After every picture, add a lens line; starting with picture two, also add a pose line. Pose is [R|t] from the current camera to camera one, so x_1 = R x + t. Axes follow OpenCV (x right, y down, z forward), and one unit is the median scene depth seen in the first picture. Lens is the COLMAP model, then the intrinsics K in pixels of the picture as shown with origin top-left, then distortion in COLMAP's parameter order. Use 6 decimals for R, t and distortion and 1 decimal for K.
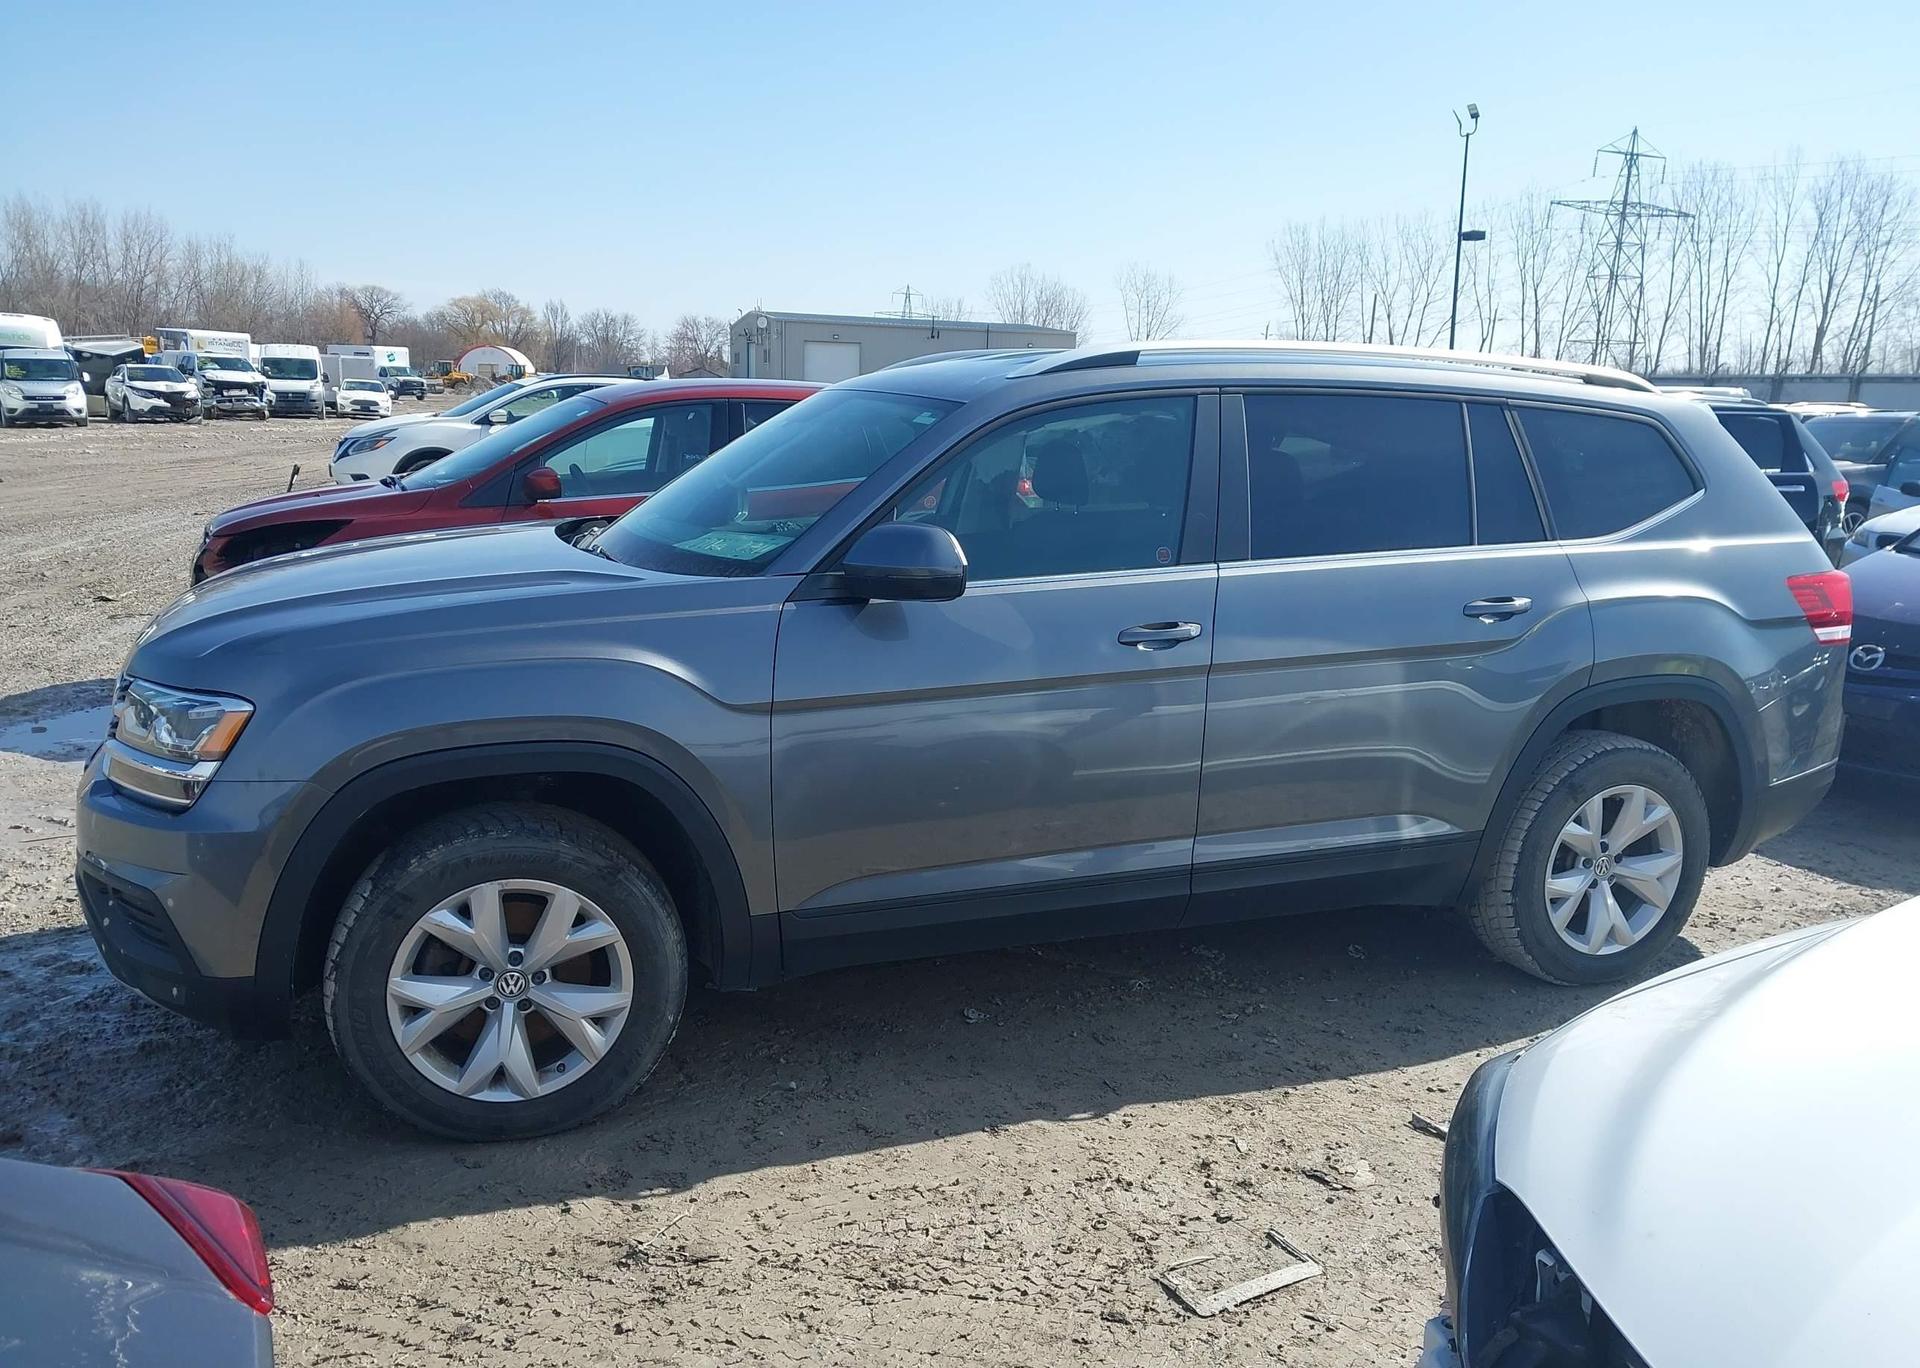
lens RADIAL K [[1493.3, 0, 979.1], [0, 1493.3, 689.0], [0, 0, 1]] dist [0.020205, -0.015155]
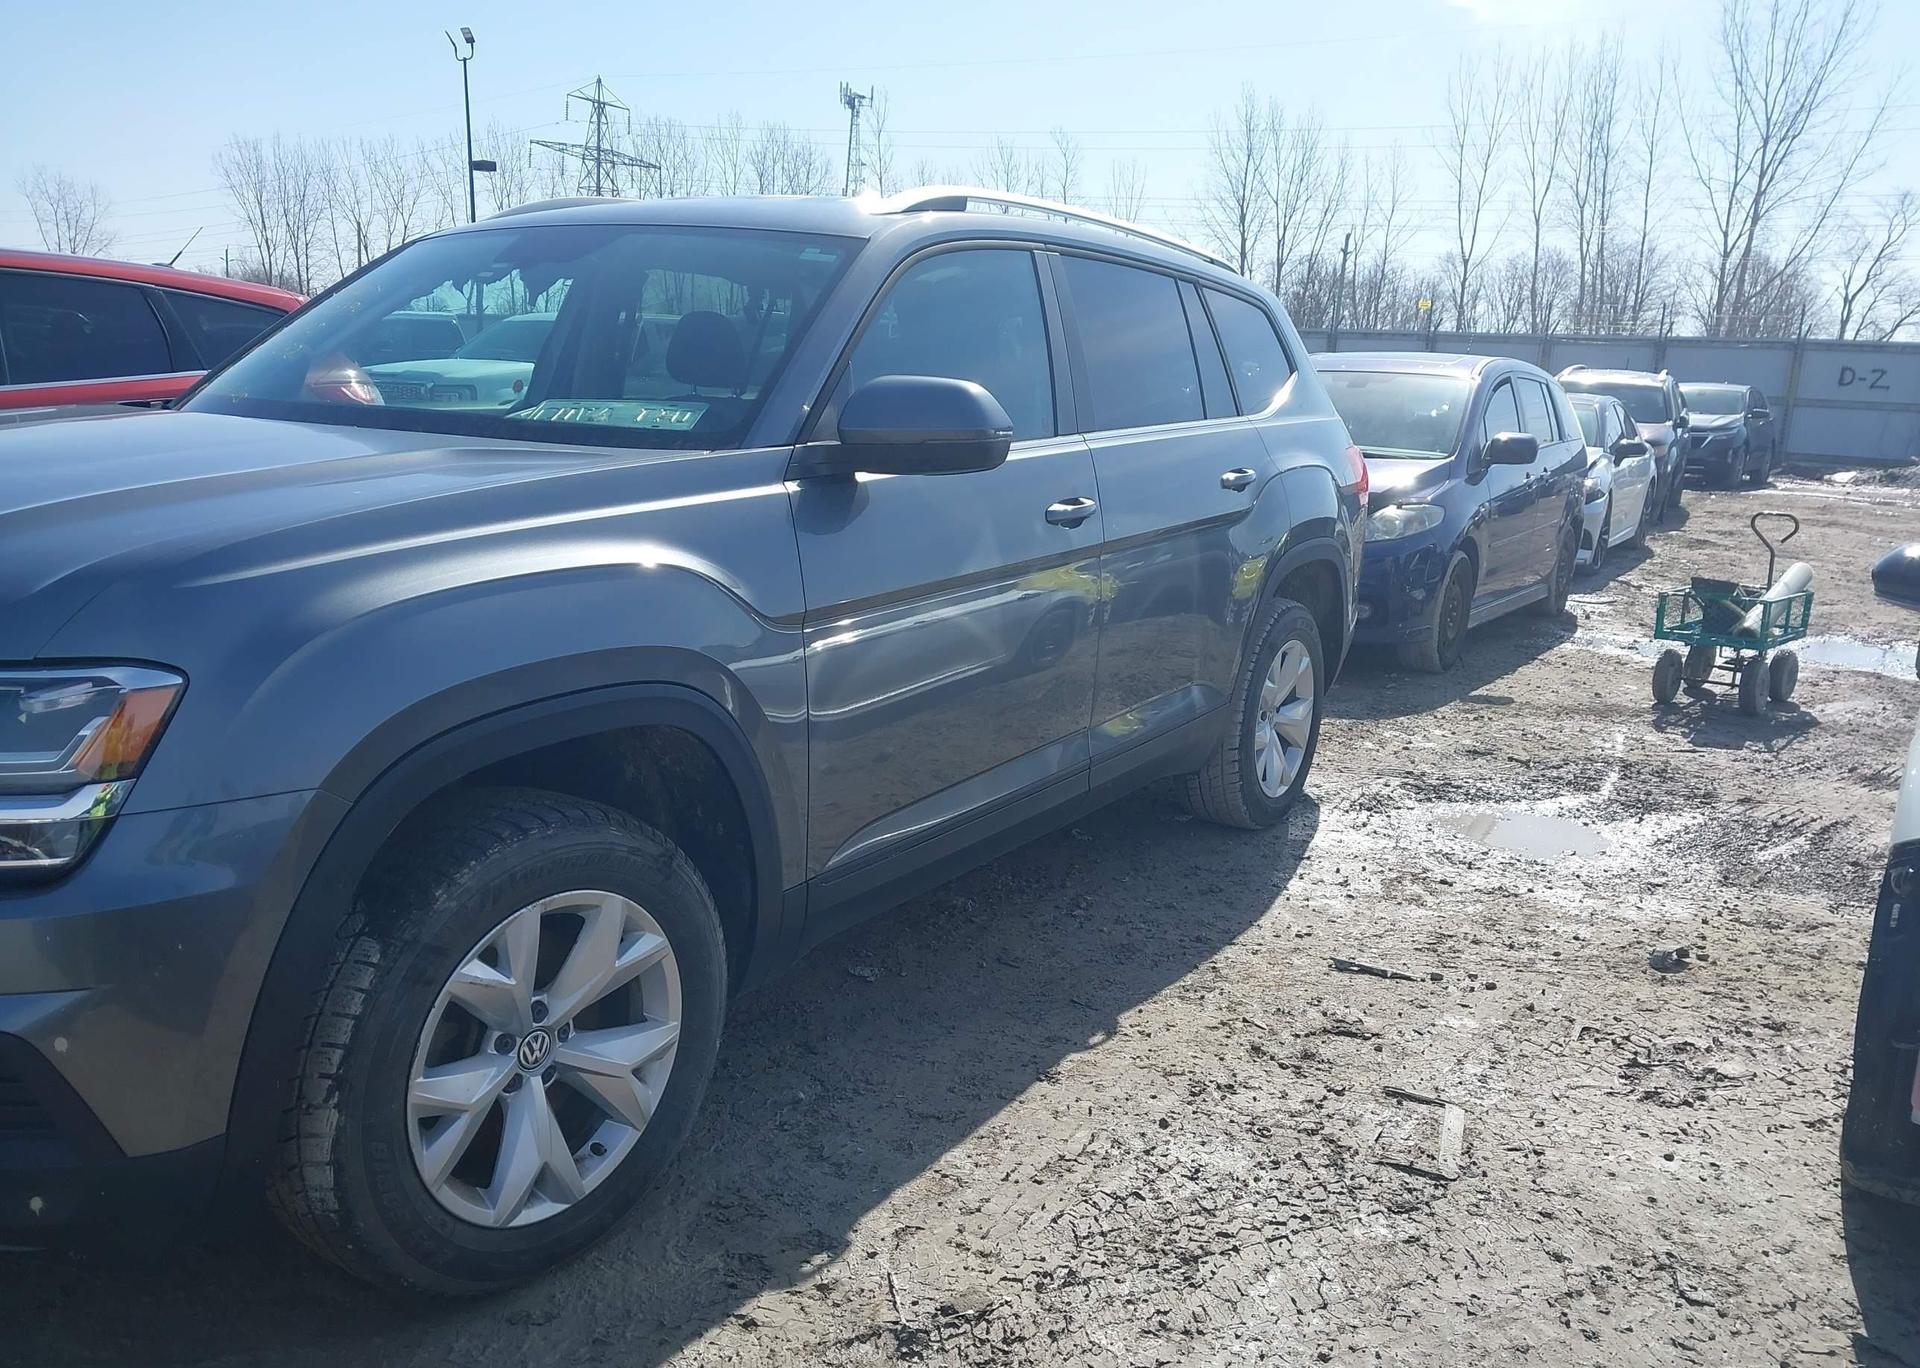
lens RADIAL K [[1493.3, 0, 962.1], [0, 1493.3, 699.4], [0, 0, 1]] dist [0.020205, -0.015155]
pose [[0.810374, -0.120000, 0.573492, -0.490594], [0.093559, 0.992745, 0.075522, 0.004105], [-0.578394, -0.007545, 0.815722, 0.305110]]
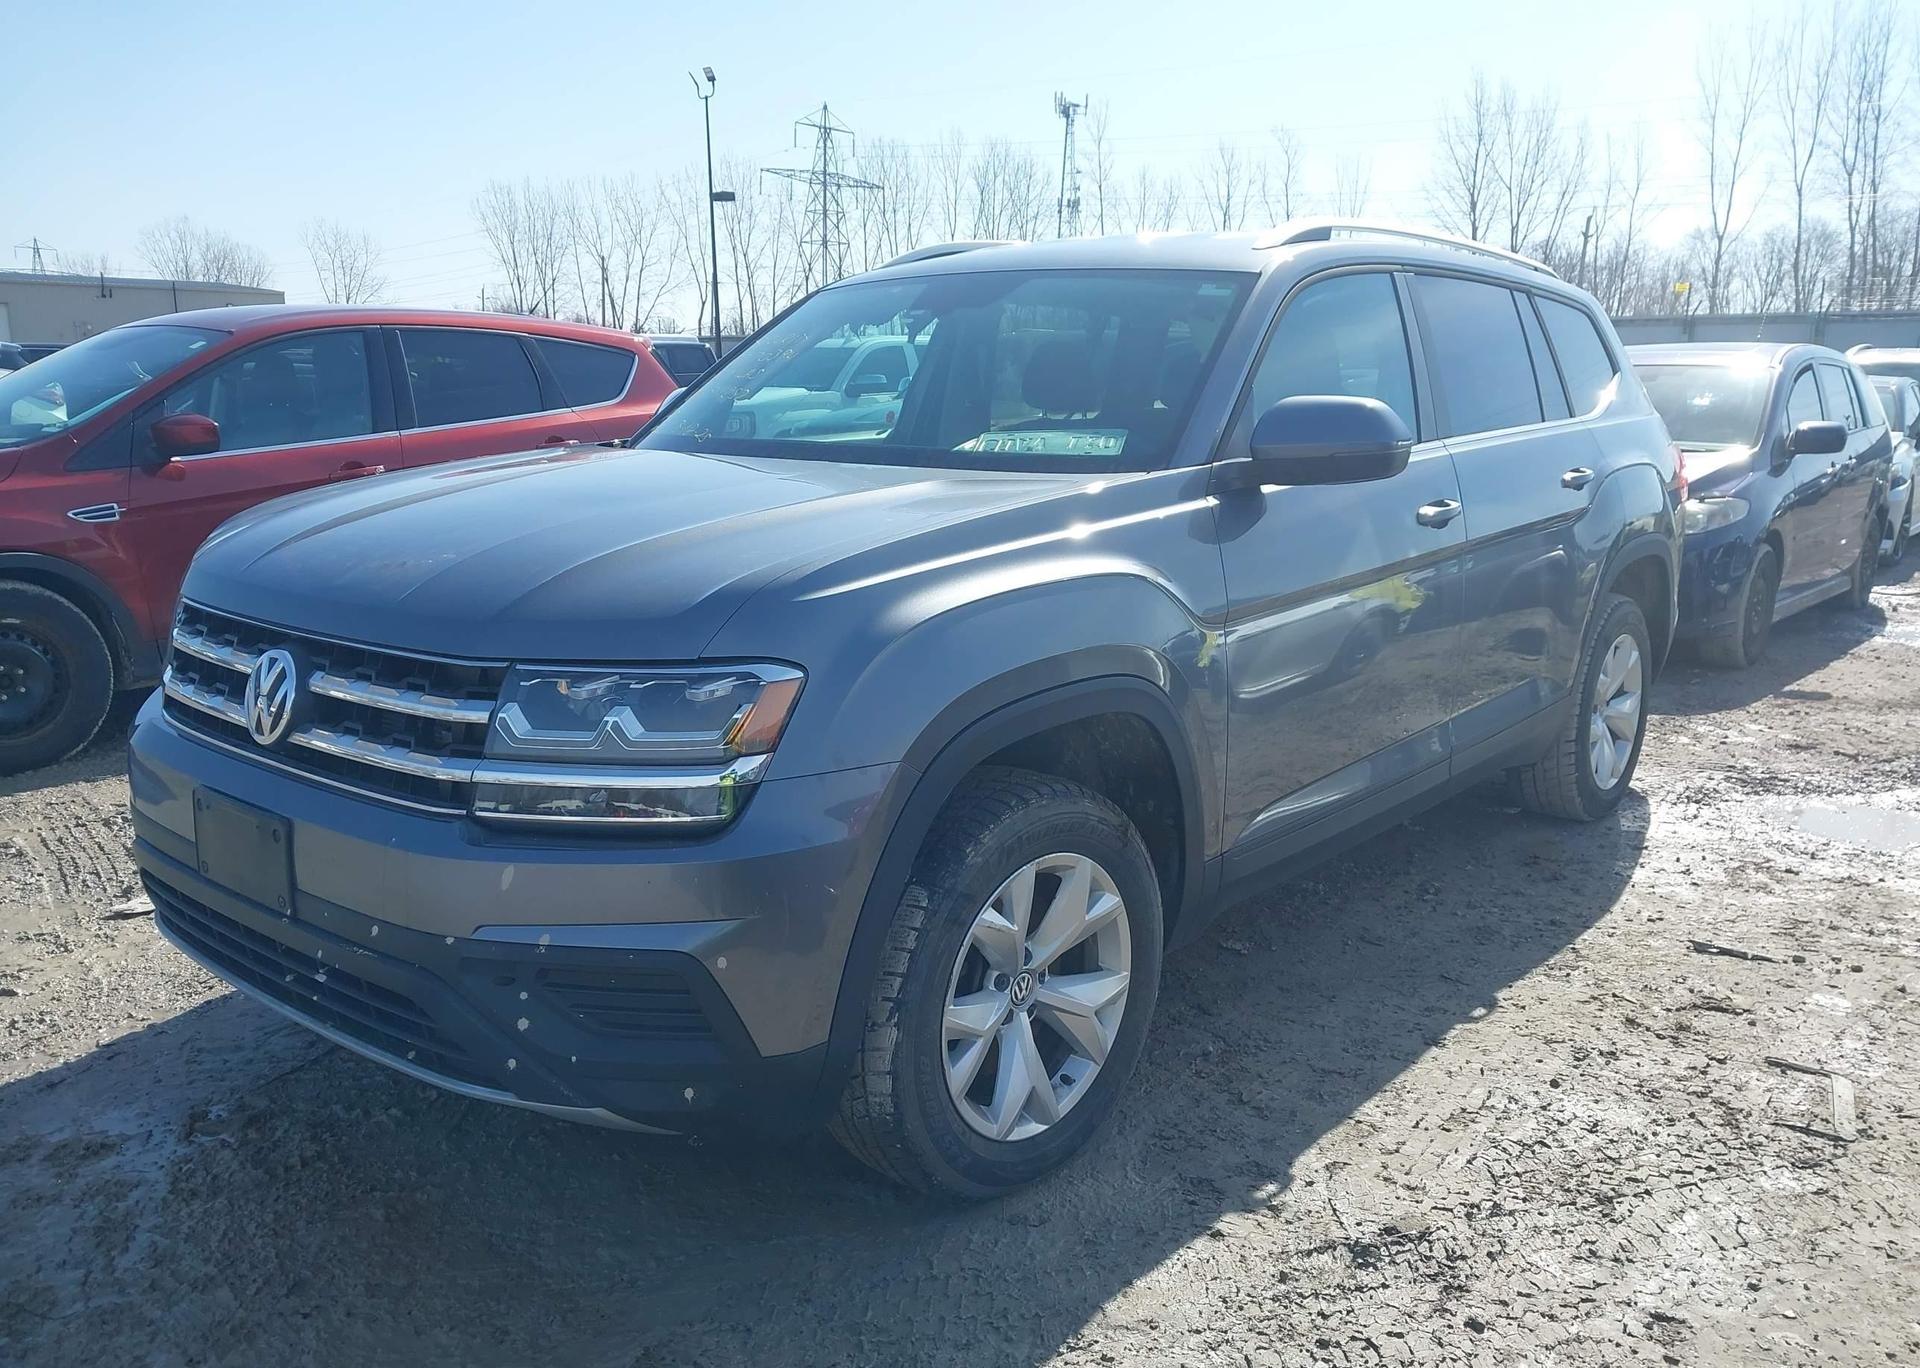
lens RADIAL K [[1493.3, 0, 975.6], [0, 1493.3, 690.6], [0, 0, 1]] dist [0.020205, -0.015155]
pose [[0.880928, -0.122038, 0.457244, -0.630605], [0.111027, 0.992508, 0.050995, -0.004507], [-0.460042, 0.005844, 0.887878, 0.281571]]
